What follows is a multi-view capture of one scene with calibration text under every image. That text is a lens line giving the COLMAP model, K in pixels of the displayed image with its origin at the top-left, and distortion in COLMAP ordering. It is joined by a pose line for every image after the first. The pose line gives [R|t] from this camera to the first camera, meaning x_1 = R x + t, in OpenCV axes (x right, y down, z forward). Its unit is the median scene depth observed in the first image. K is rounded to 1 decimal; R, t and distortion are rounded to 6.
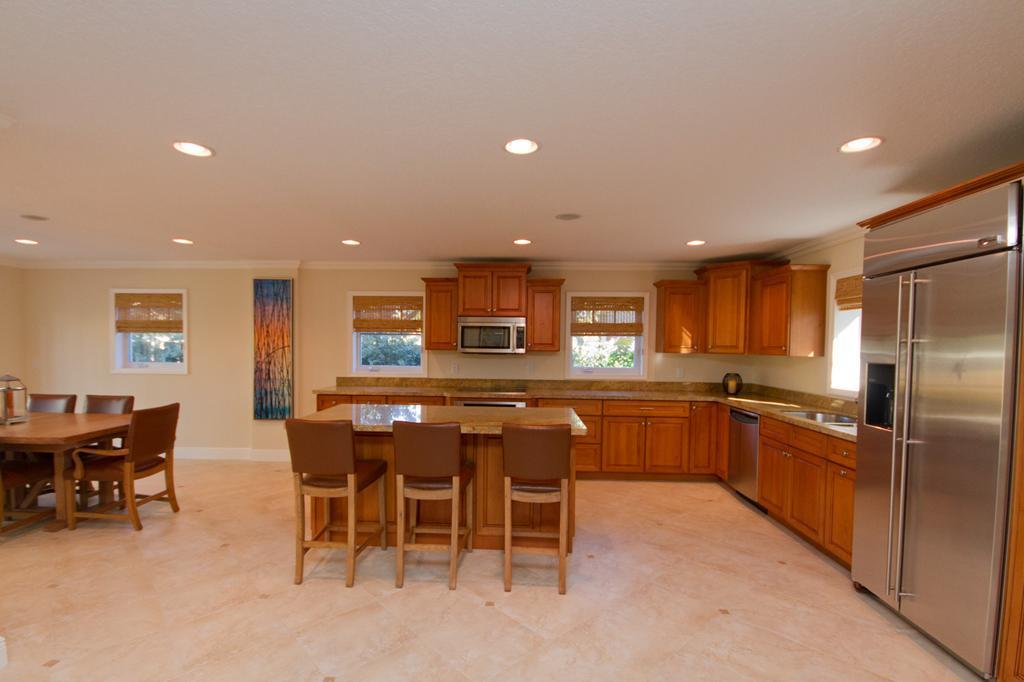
lens RADIAL K [[480.5, 0, 510.7], [0, 480.5, 362.2], [0, 0, 1]] dist [-0.004018, -0.008800]
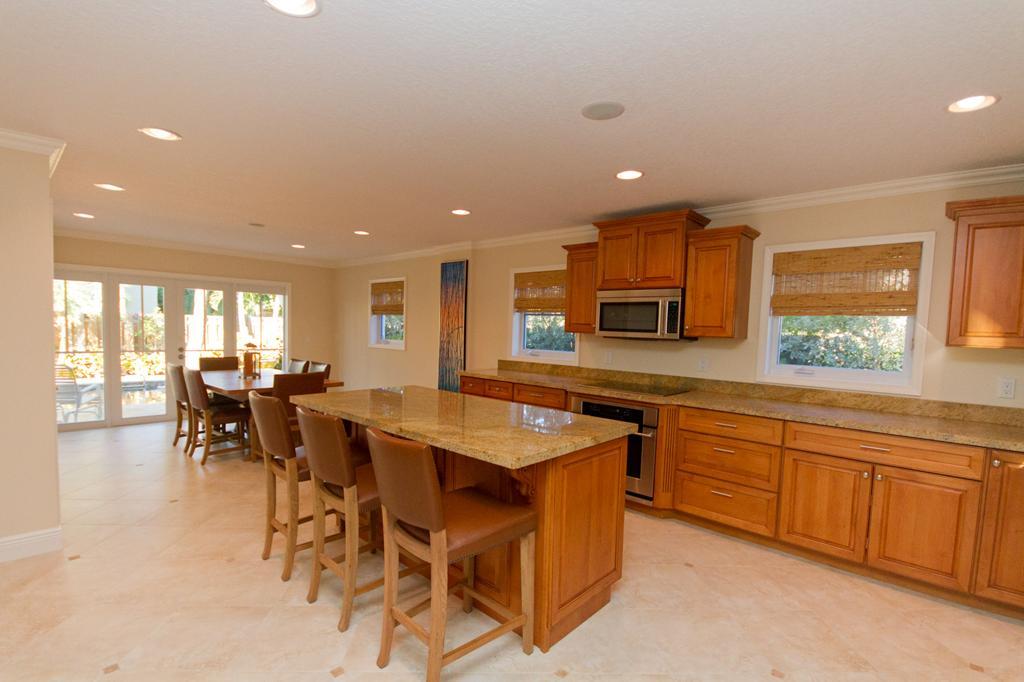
lens RADIAL K [[480.5, 0, 503.9], [0, 480.5, 359.4], [0, 0, 1]] dist [-0.004018, -0.008800]
pose [[0.753276, 0.054086, -0.655477, 0.294668], [-0.043650, 0.998527, 0.032230, -0.001165], [0.656255, 0.004333, 0.754527, 0.305510]]
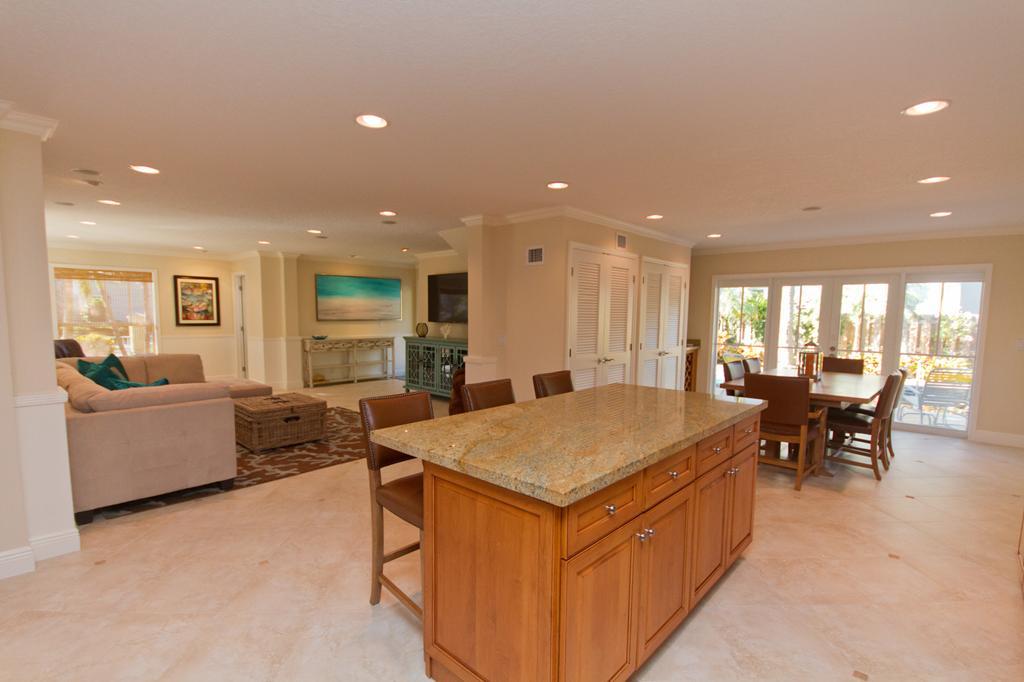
lens RADIAL K [[480.5, 0, 507.6], [0, 480.5, 363.3], [0, 0, 1]] dist [-0.004018, -0.008800]
pose [[-0.661203, 0.061232, -0.747704, 0.287776], [-0.044940, 0.991641, 0.120950, -0.023031], [0.748860, 0.113574, -0.652924, 0.874088]]
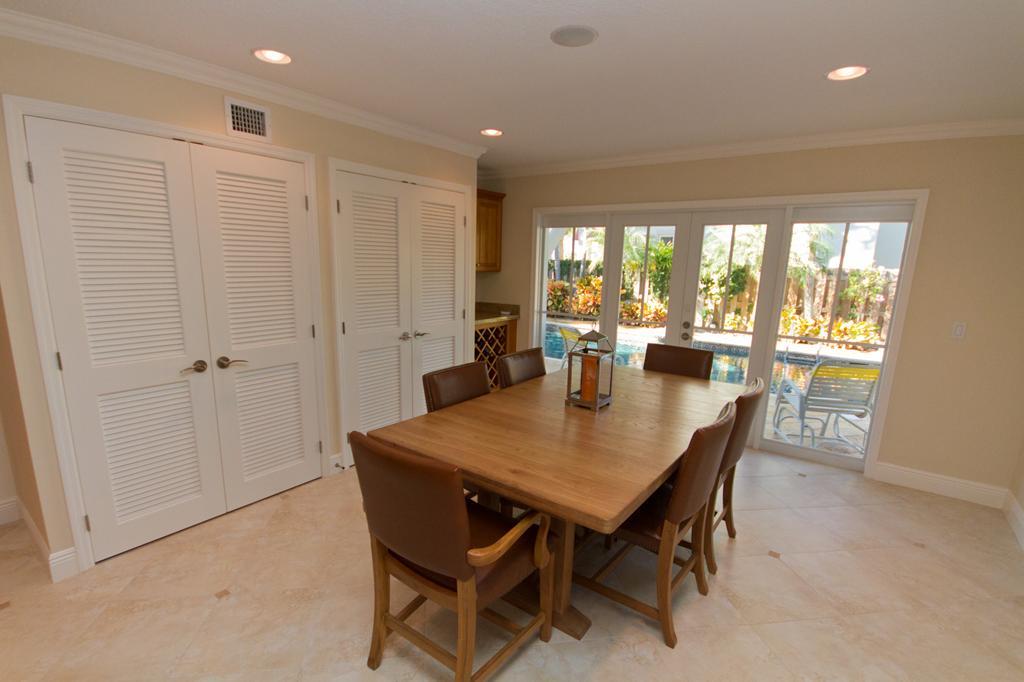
lens RADIAL K [[480.5, 0, 499.6], [0, 480.5, 368.2], [0, 0, 1]] dist [-0.004018, -0.008800]
pose [[-0.580042, 0.156148, -0.799481, -0.332746], [-0.058940, 0.970838, 0.232378, -0.046804], [0.812452, 0.181910, -0.553923, 0.898786]]
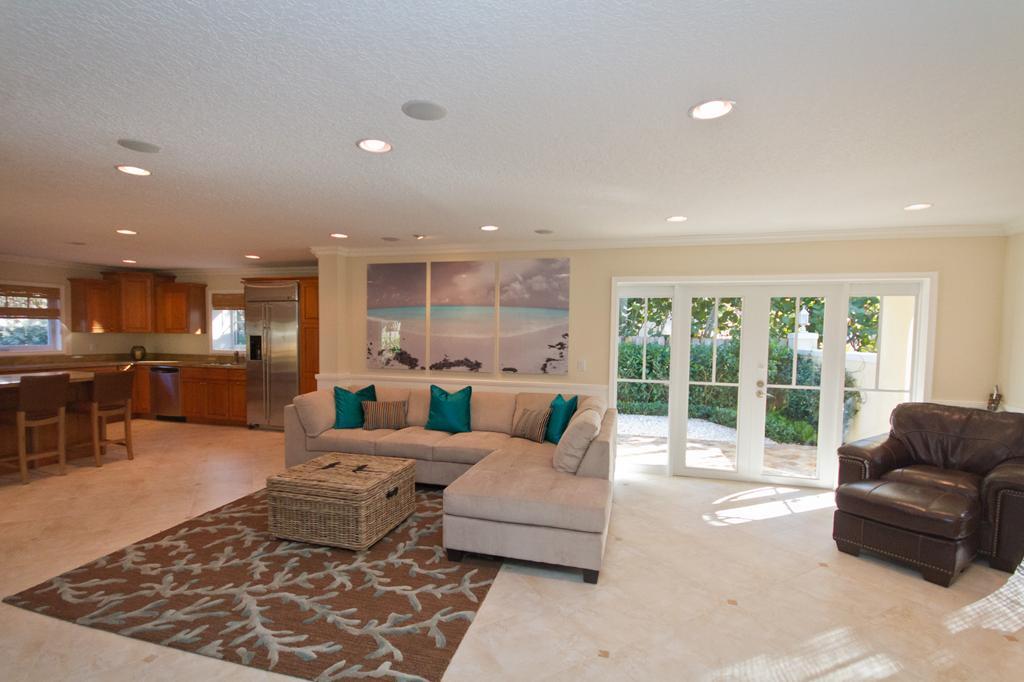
lens RADIAL K [[480.5, 0, 509.4], [0, 480.5, 358.1], [0, 0, 1]] dist [-0.004018, -0.008800]
pose [[0.237086, -0.058507, 0.969725, -0.698834], [0.024073, 0.998232, 0.054341, 0.008591], [-0.971190, 0.010461, 0.238075, -0.468975]]
